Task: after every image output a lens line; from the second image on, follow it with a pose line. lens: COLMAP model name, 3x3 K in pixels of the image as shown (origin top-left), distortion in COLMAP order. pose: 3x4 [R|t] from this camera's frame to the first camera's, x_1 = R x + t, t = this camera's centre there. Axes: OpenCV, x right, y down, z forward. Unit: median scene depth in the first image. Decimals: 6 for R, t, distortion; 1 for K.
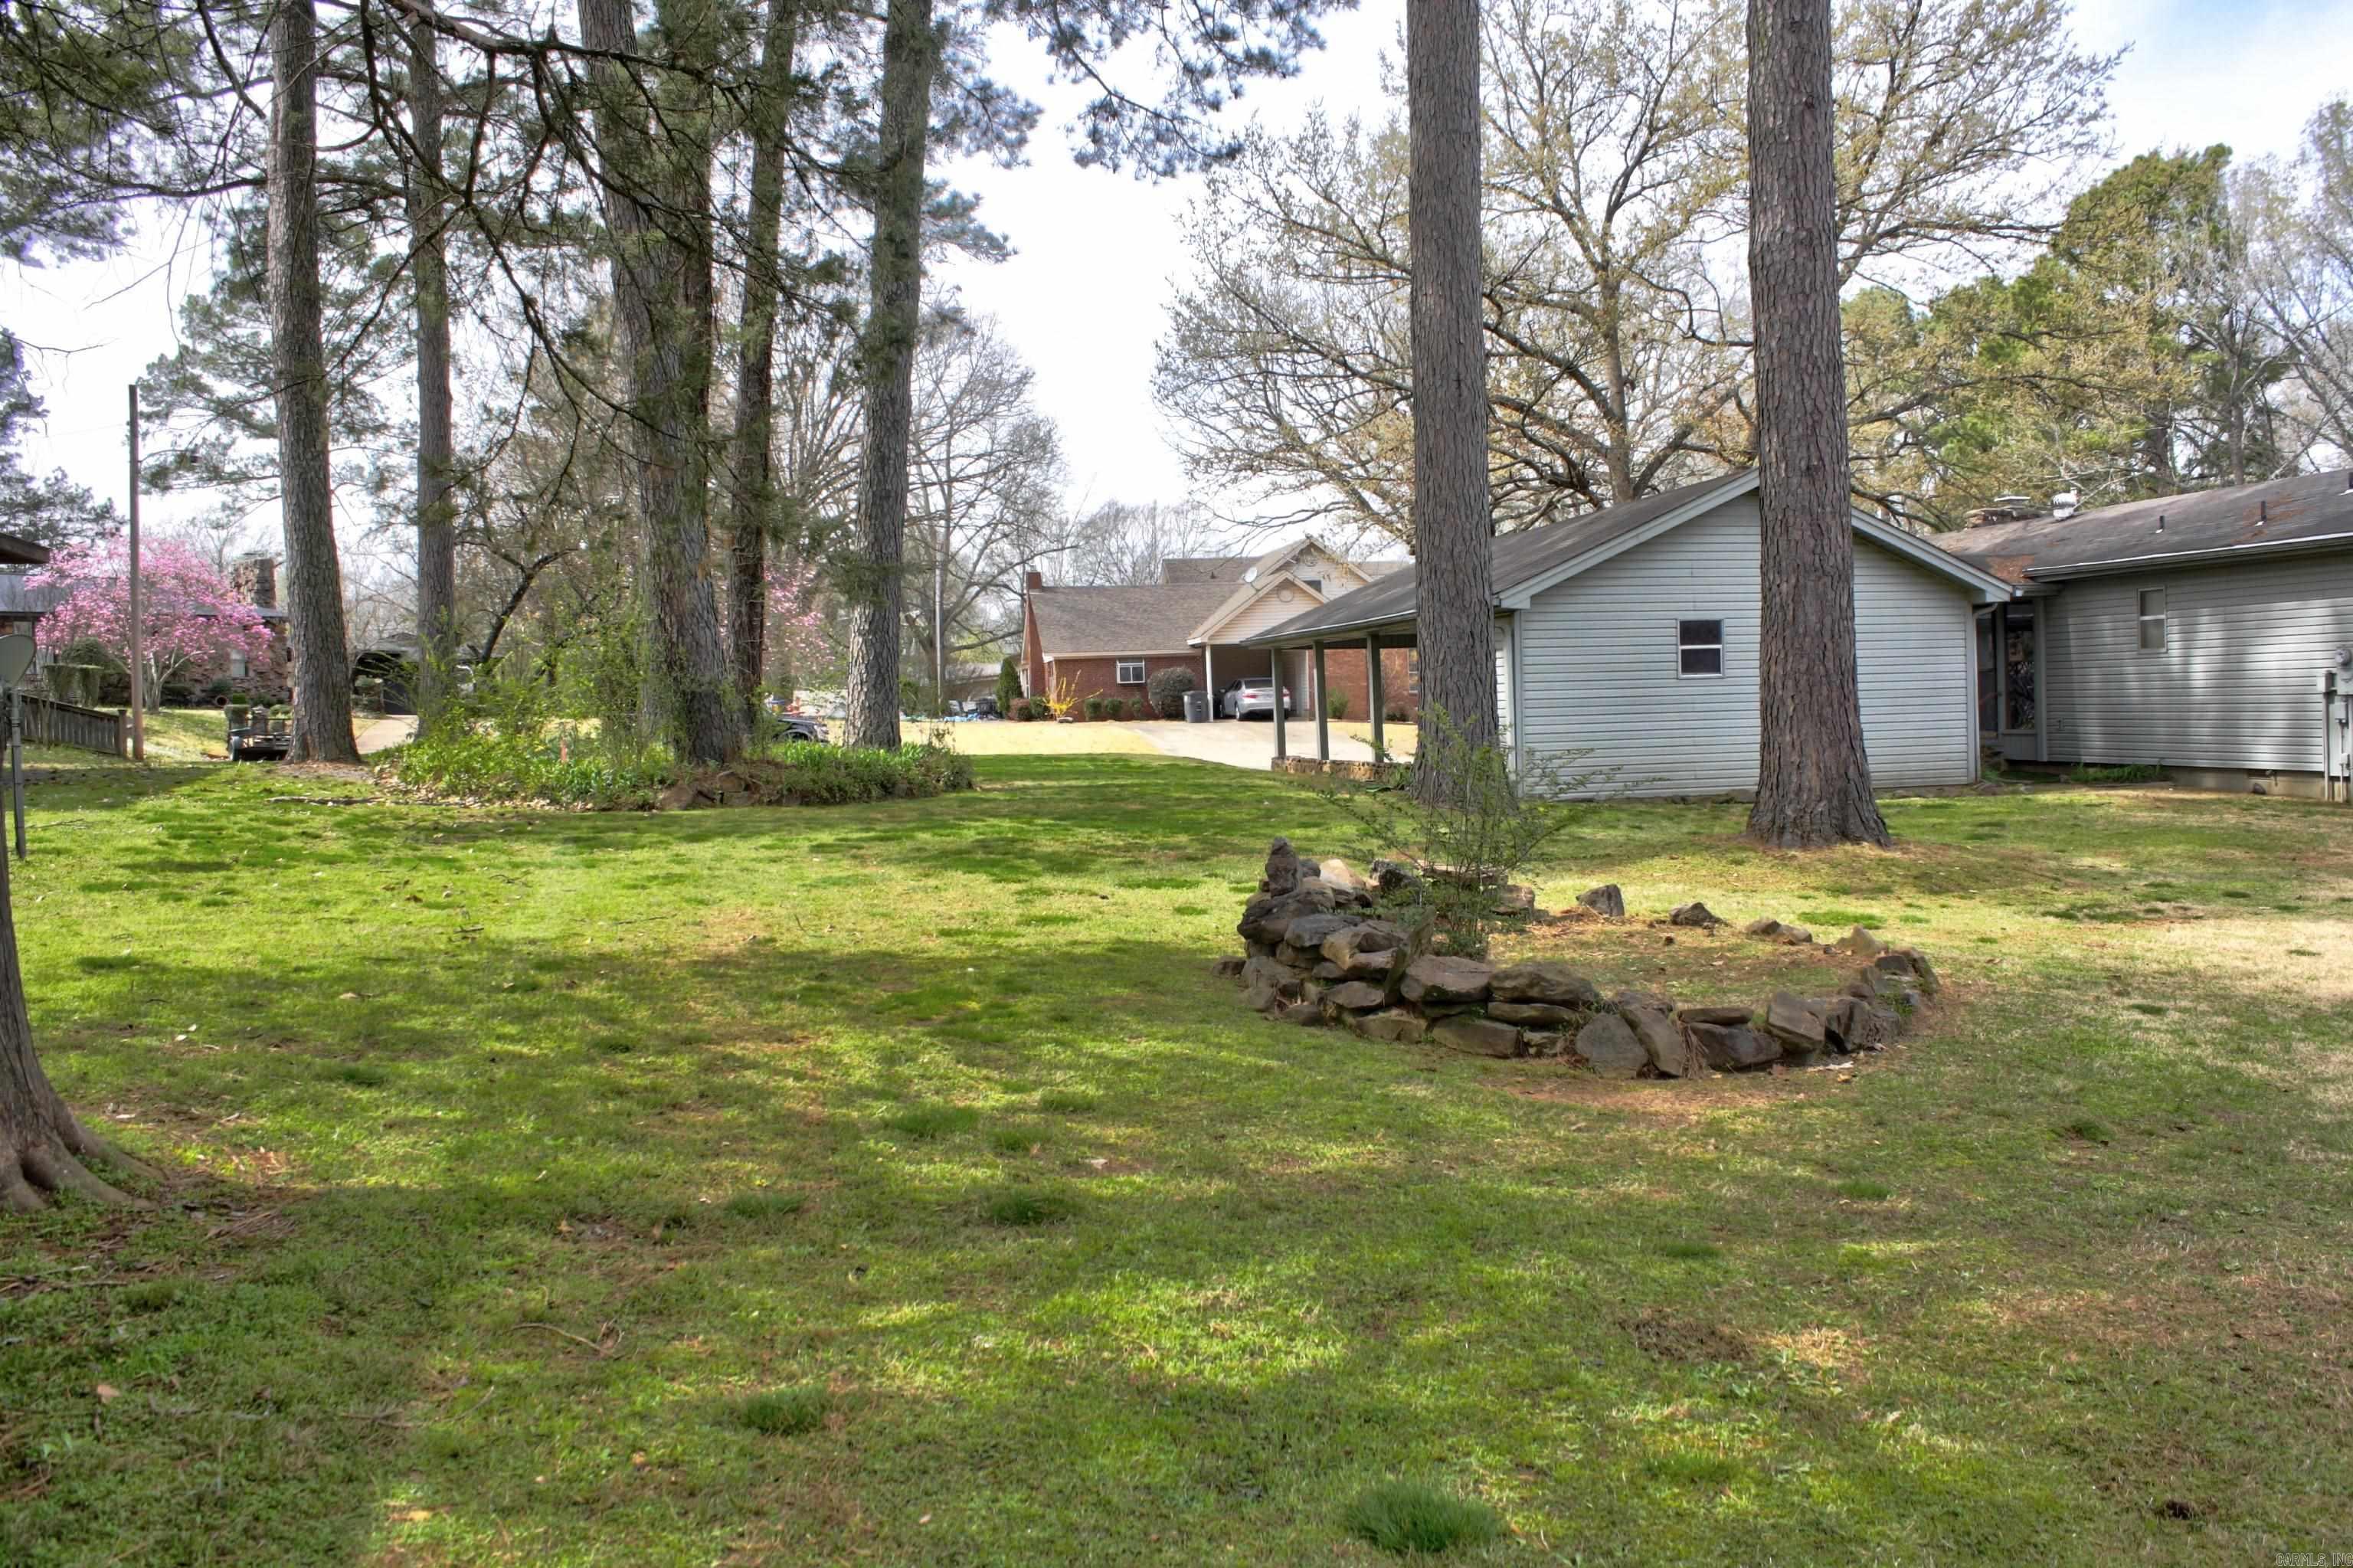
lens RADIAL K [[1957.1, 0, 1203.2], [0, 1957.1, 798.7], [0, 0, 1]] dist [-0.167047, 0.145437]
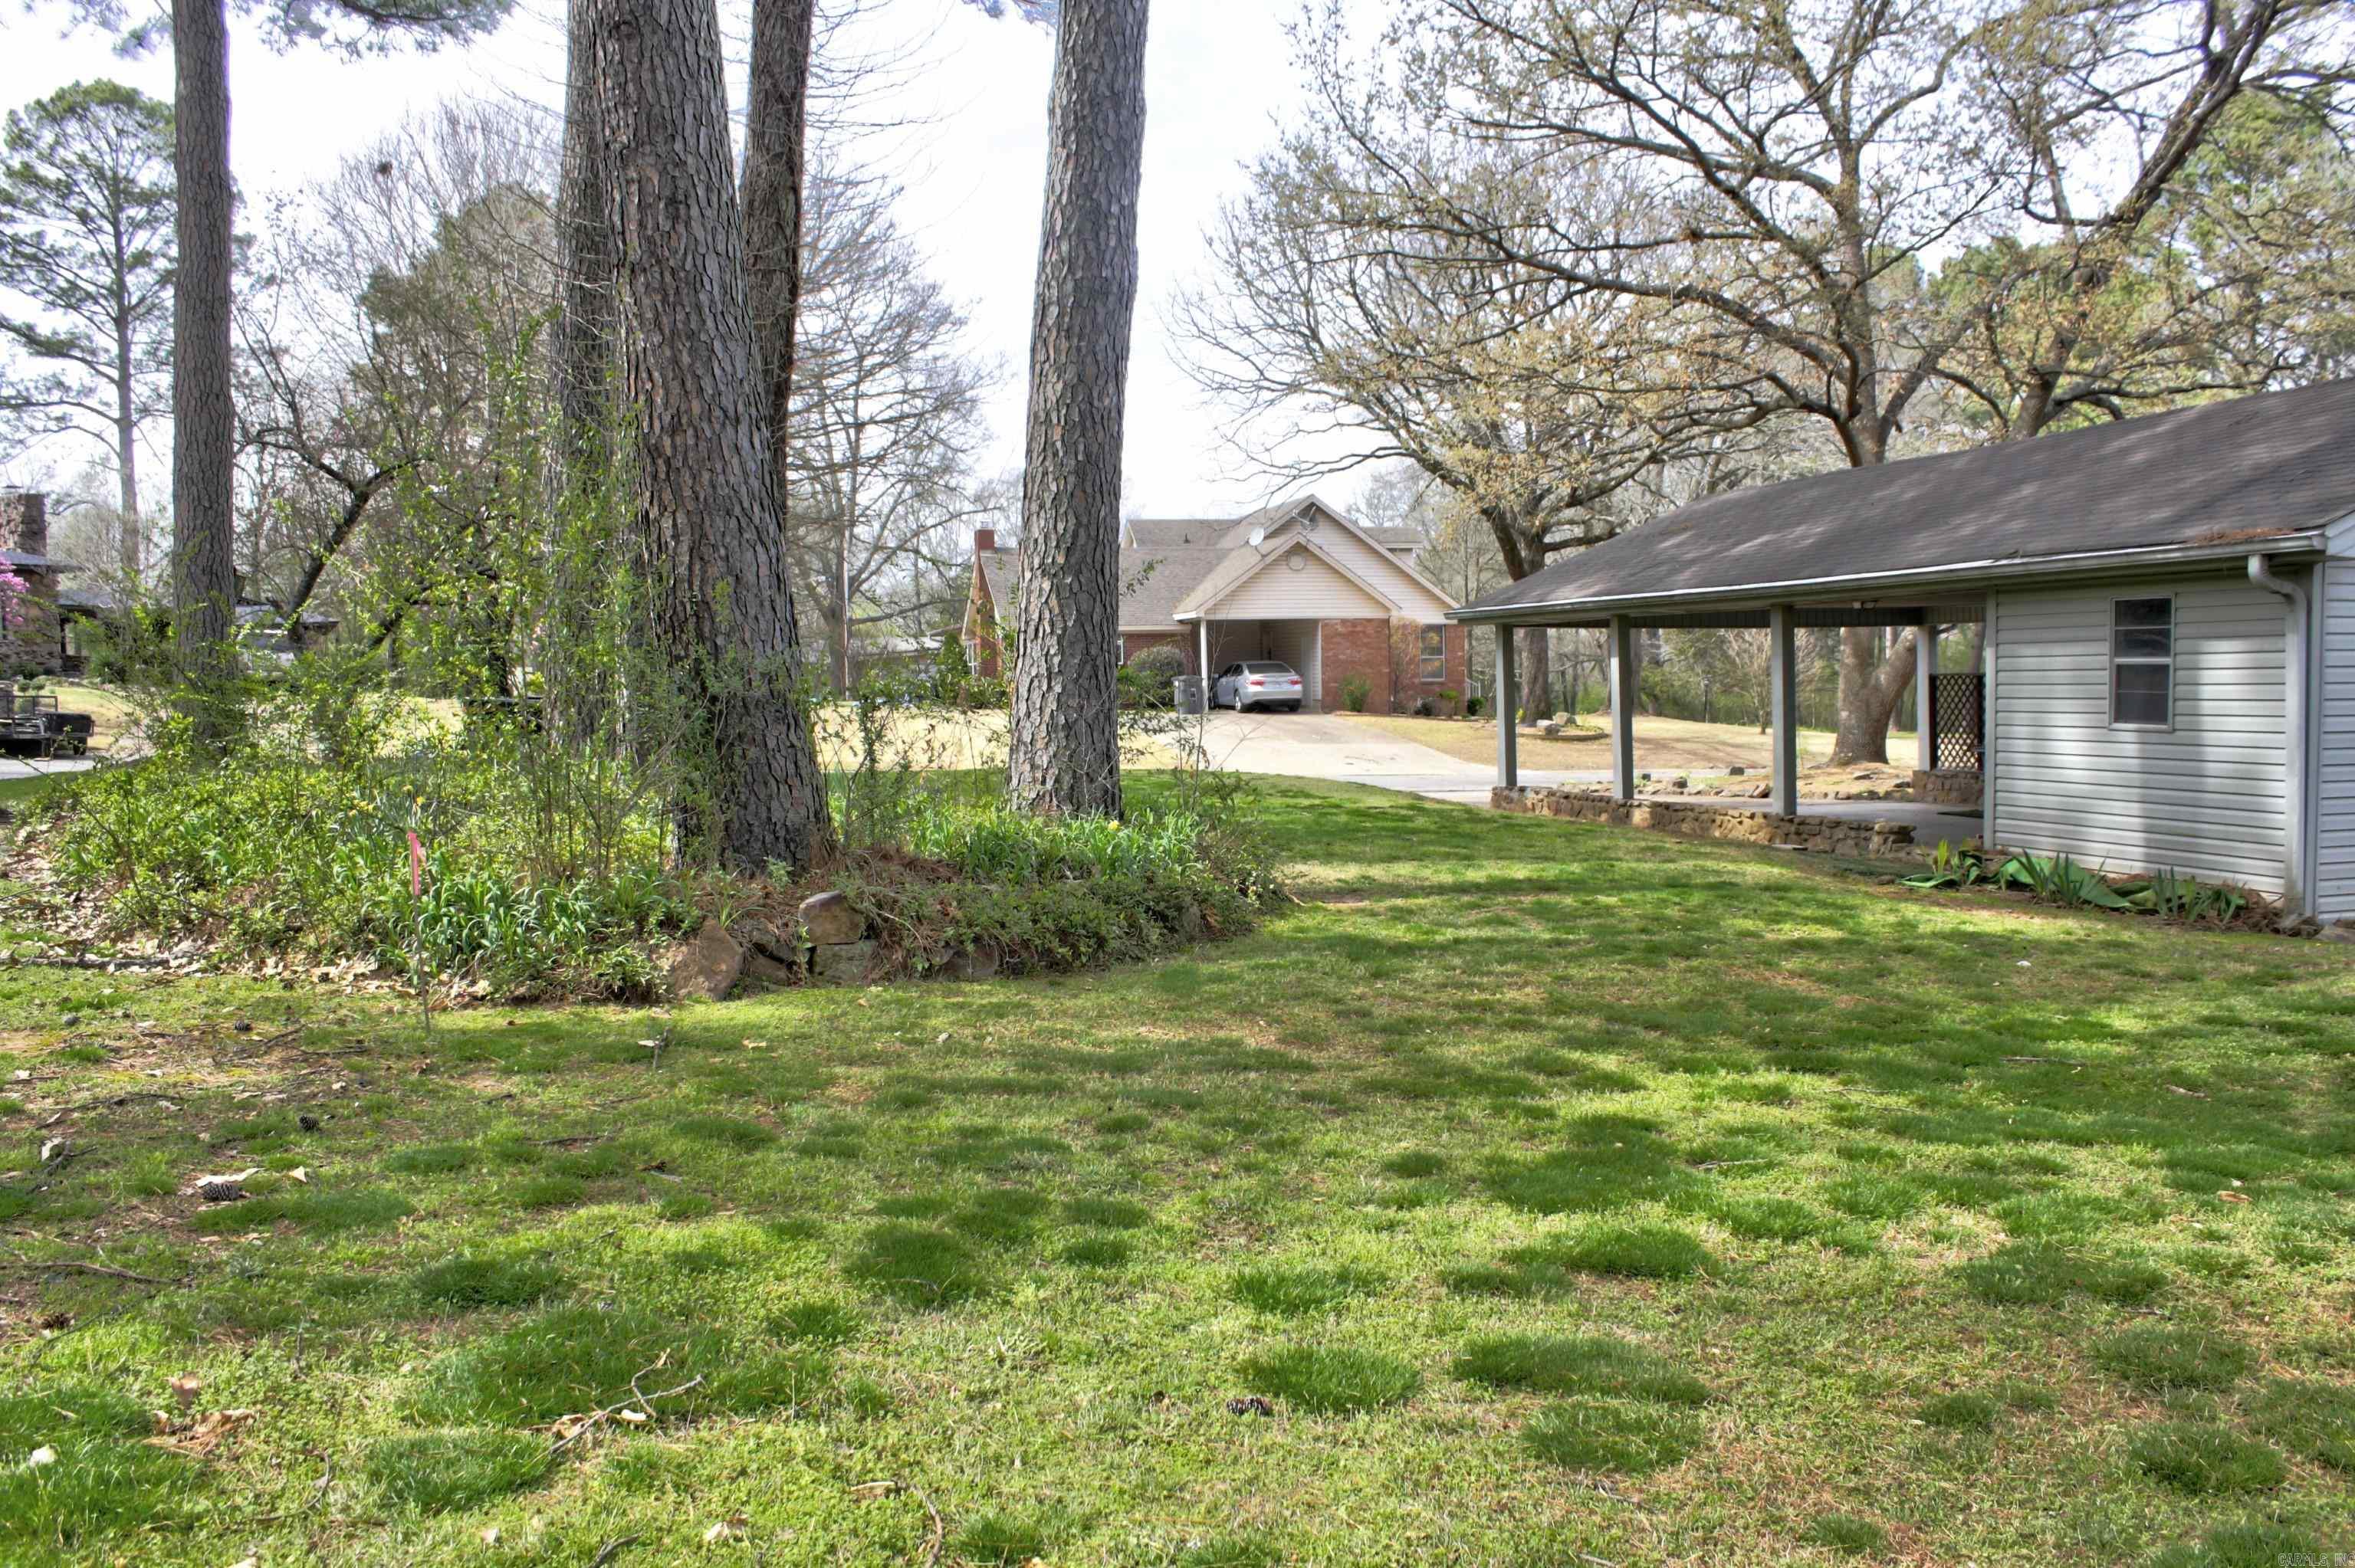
lens RADIAL K [[1958.4, 0, 1201.2], [0, 1958.4, 792.4], [0, 0, 1]] dist [-0.167047, 0.145437]
pose [[0.997273, 0.012656, 0.072710, -0.058297], [-0.013195, 0.999889, 0.006931, -0.011616], [-0.072614, -0.007871, 0.997329, 0.174111]]
